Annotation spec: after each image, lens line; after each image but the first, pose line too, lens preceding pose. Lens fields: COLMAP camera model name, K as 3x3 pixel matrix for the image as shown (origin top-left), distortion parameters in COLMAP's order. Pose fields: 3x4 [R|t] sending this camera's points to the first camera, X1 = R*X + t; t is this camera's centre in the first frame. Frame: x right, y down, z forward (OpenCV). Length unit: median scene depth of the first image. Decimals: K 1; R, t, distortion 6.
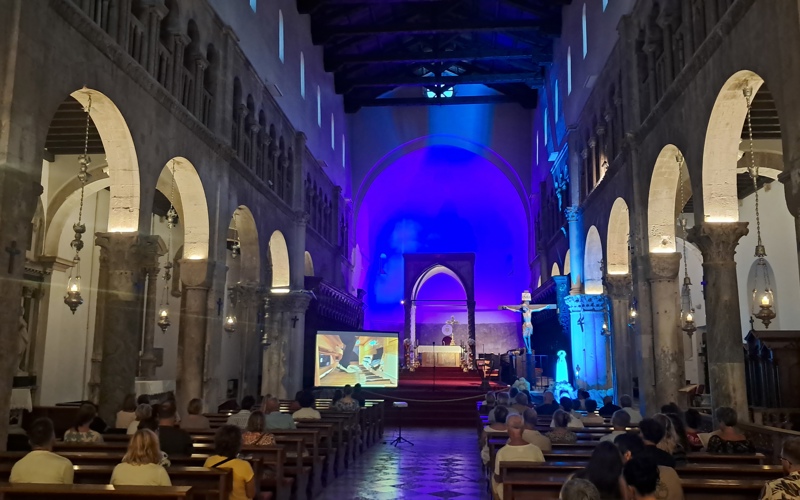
lens RADIAL K [[729.3, 0, 401.3], [0, 729.3, 323.8], [0, 0, 1]] dist [0.144697, -0.216731]
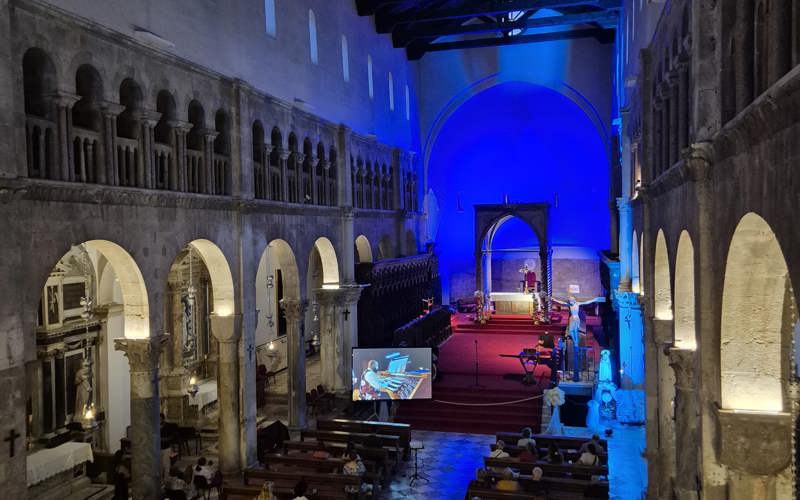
lens RADIAL K [[729.3, 0, 401.3], [0, 729.3, 323.8], [0, 0, 1]] dist [0.144697, -0.216731]
pose [[0.983909, -0.002182, -0.178654, 0.158992], [0.038067, 0.979527, 0.197683, -0.260160], [0.174565, -0.201303, 0.963849, 0.003151]]
